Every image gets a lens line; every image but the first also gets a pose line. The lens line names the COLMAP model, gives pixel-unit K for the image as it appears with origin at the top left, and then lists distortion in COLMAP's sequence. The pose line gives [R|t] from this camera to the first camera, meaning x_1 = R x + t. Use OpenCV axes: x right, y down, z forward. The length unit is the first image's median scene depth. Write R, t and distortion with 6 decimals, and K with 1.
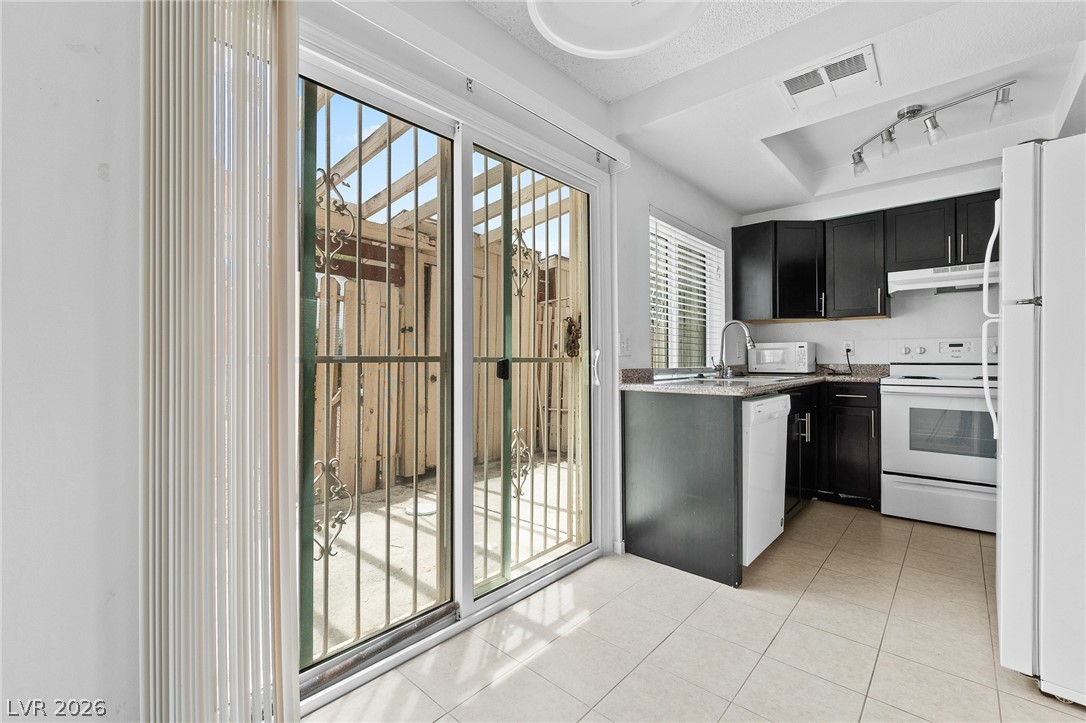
lens RADIAL K [[464.8, 0, 548.6], [0, 464.8, 355.4], [0, 0, 1]] dist [-0.001064, -0.000934]
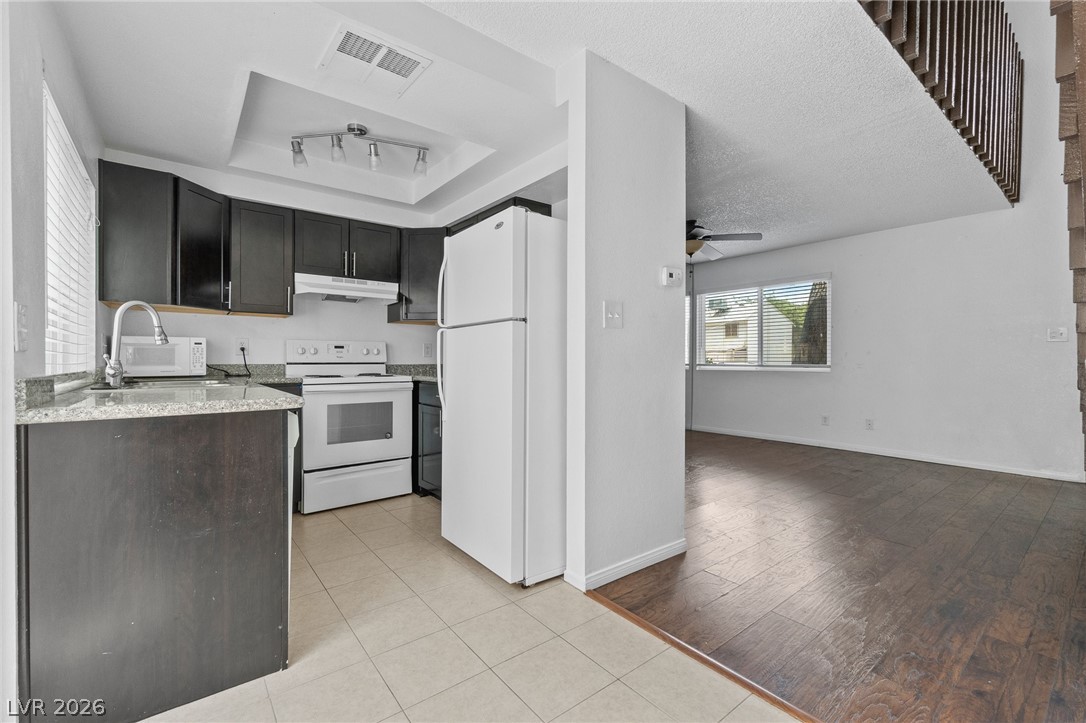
lens RADIAL K [[464.8, 0, 536.6], [0, 464.8, 359.2], [0, 0, 1]] dist [-0.001064, -0.000934]
pose [[0.178546, 0.001588, 0.983930, -0.180459], [-0.011286, 0.999936, 0.000434, 0.002285], [-0.983867, -0.011182, 0.178553, 0.342365]]
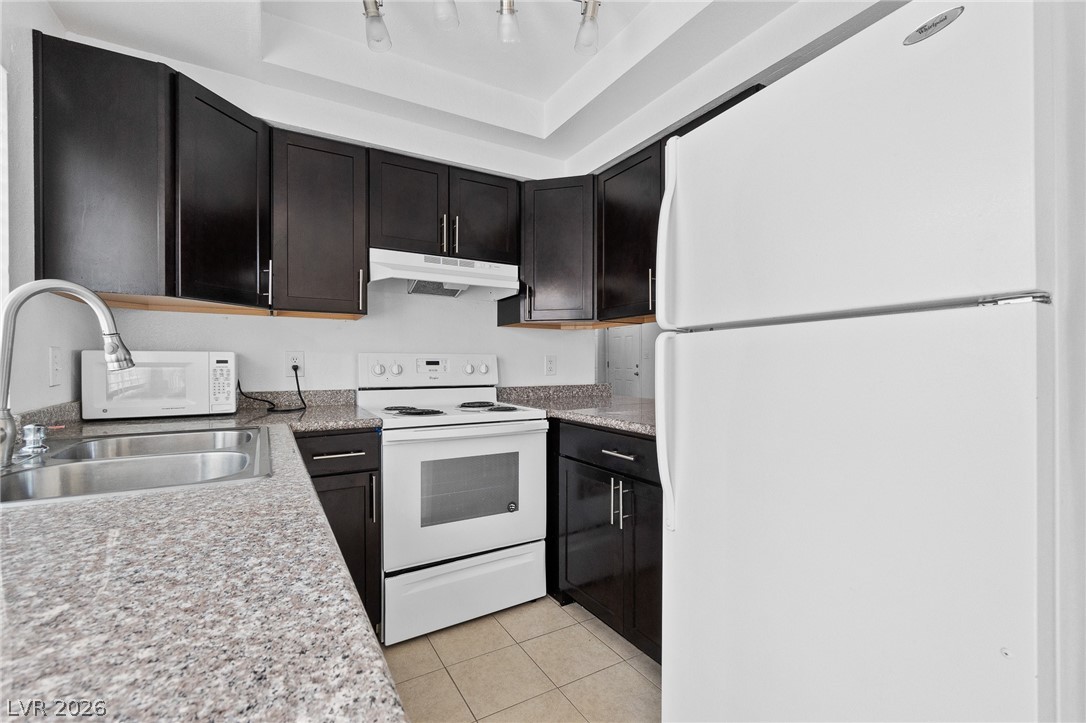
lens RADIAL K [[464.8, 0, 532.7], [0, 464.8, 367.8], [0, 0, 1]] dist [-0.001064, -0.000934]
pose [[0.315902, -0.004470, 0.948781, 0.219053], [-0.010135, 0.999916, 0.008085, -0.023665], [-0.948738, -0.012170, 0.315830, 0.653404]]
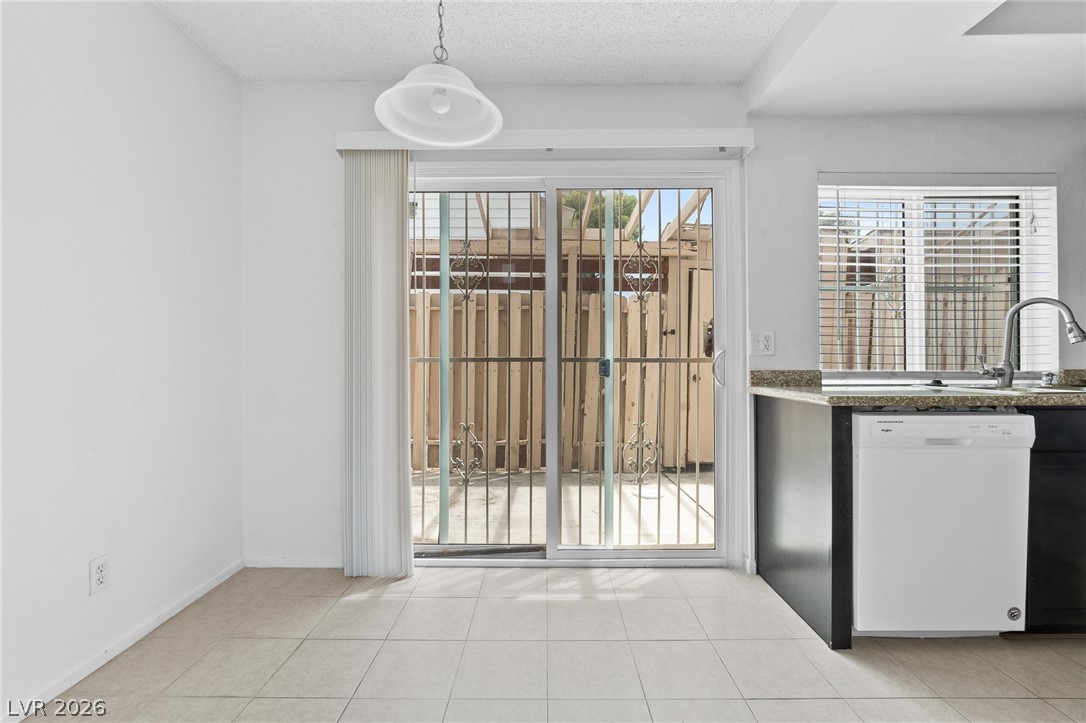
lens RADIAL K [[464.8, 0, 545.3], [0, 464.8, 362.1], [0, 0, 1]] dist [-0.001064, -0.000934]
pose [[0.666985, 0.003700, -0.745062, 0.465719], [0.005880, 0.999930, 0.010229, 0.001468], [0.745048, -0.011204, 0.666917, 0.080821]]
